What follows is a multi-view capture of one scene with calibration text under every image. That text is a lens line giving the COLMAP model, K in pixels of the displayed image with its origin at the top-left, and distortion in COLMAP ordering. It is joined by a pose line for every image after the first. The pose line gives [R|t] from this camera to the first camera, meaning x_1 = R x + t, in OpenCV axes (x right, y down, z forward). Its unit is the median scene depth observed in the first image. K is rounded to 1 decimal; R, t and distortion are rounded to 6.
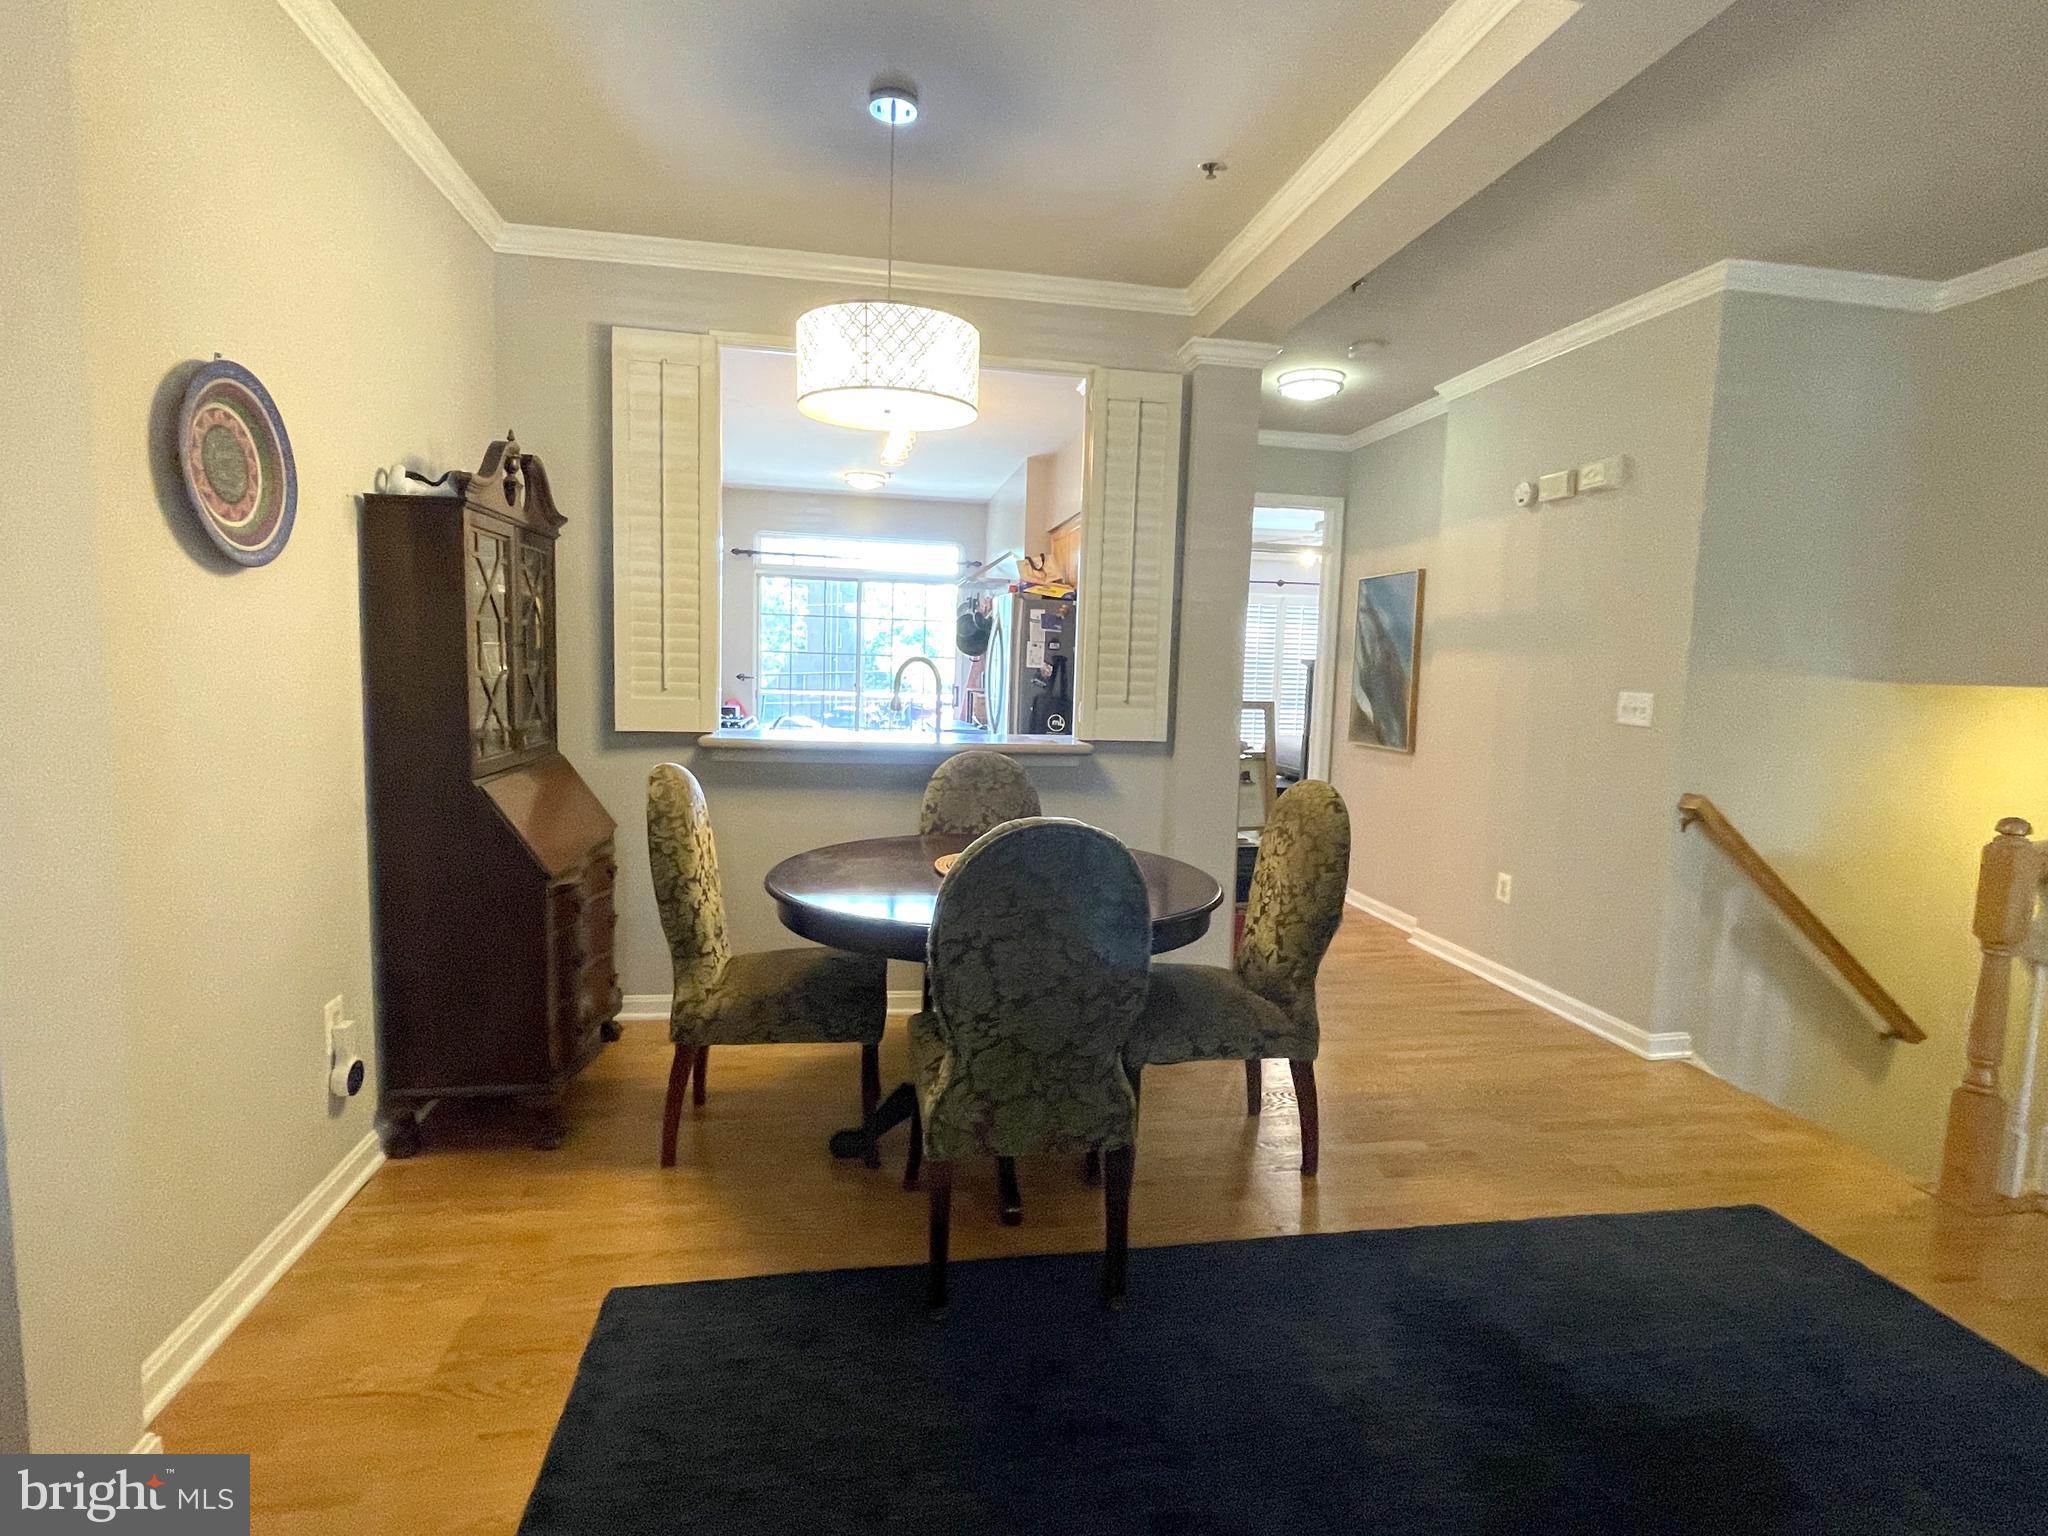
lens RADIAL K [[1021.4, 0, 1023.0], [0, 1021.4, 762.2], [0, 0, 1]] dist [-0.008260, 0.003253]
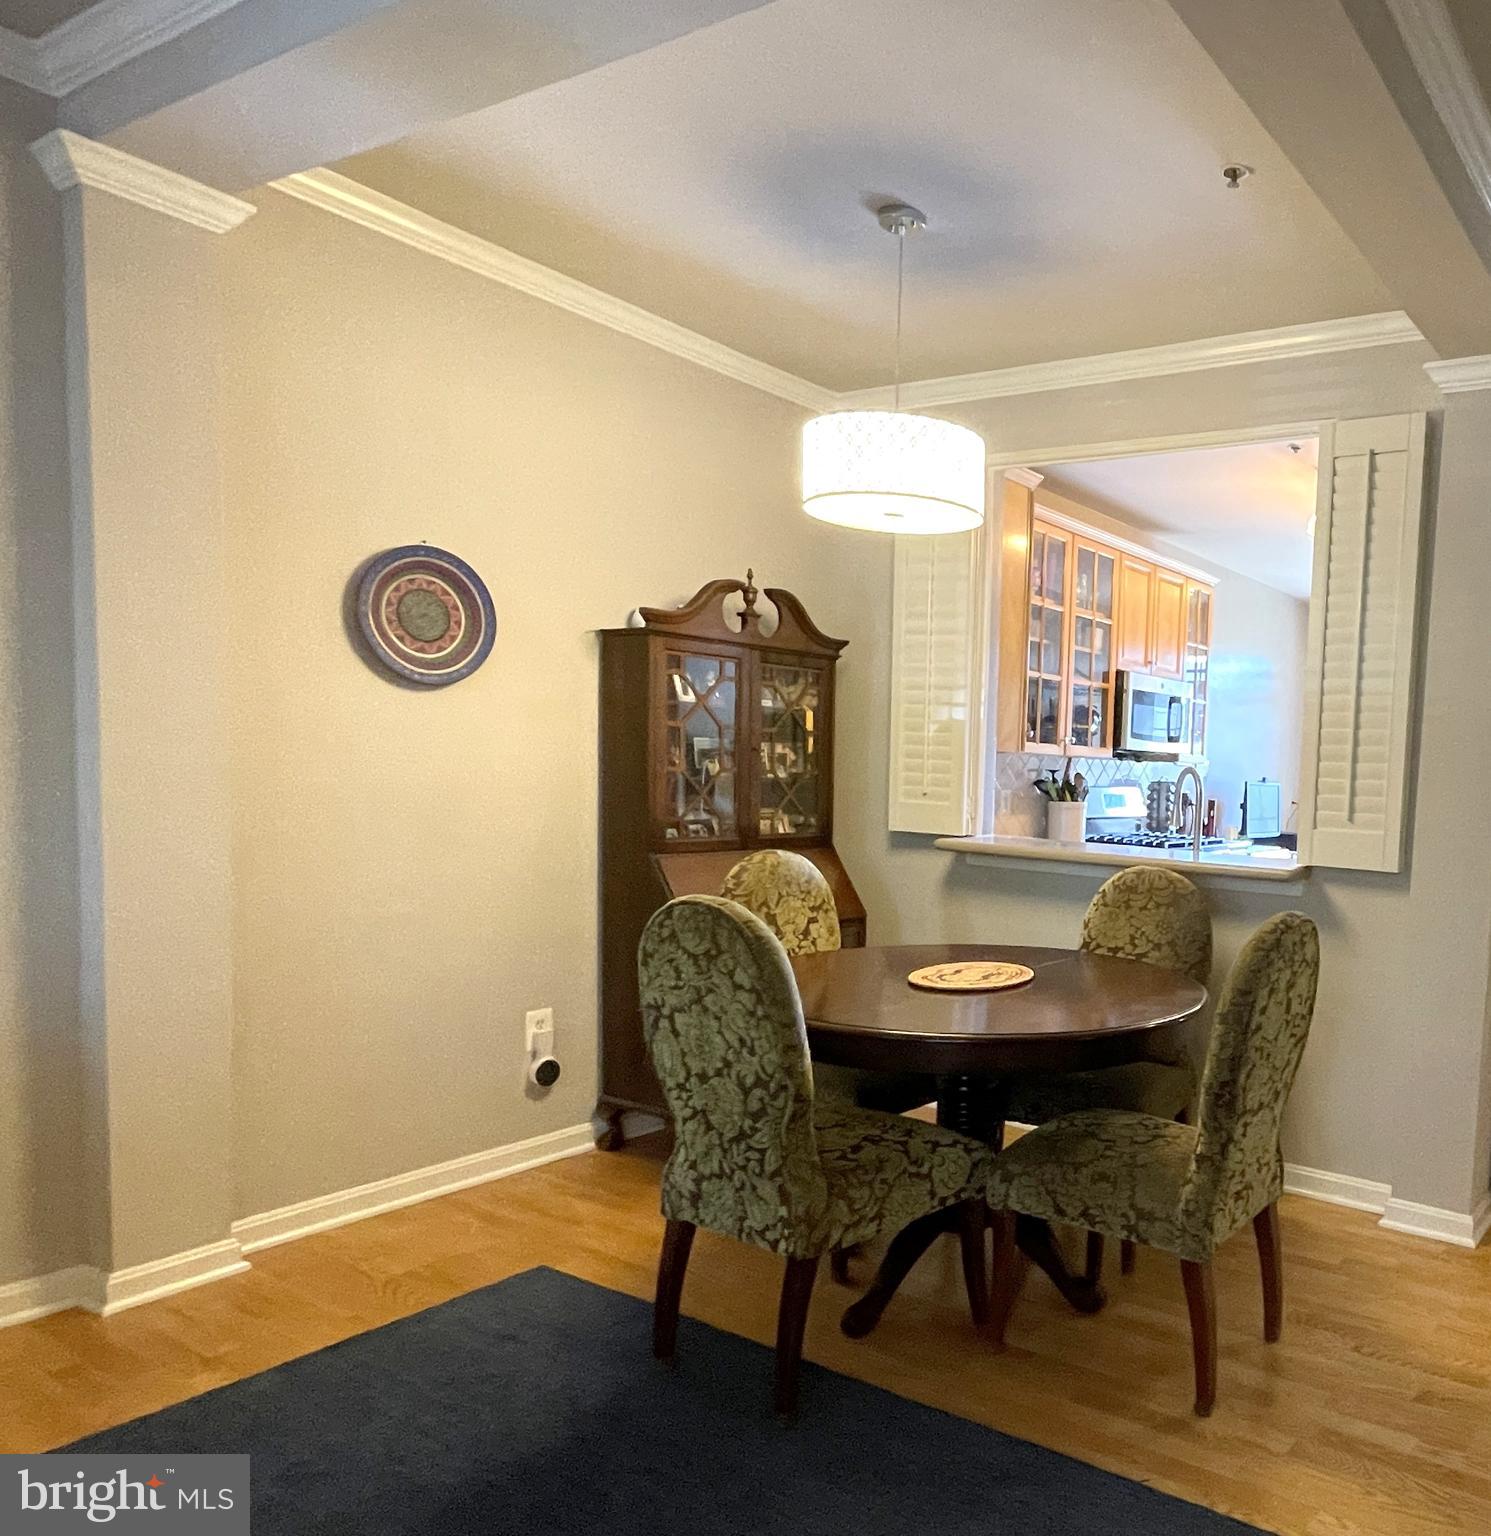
lens RADIAL K [[1005.6, 0, 744.7], [0, 1005.6, 845.7], [0, 0, 1]] dist [-0.024998, -0.001278]
pose [[0.787672, 0.058688, -0.613294, 0.441656], [-0.078220, 0.996923, -0.005061, 0.005440], [0.611110, 0.051958, 0.789839, 0.160637]]
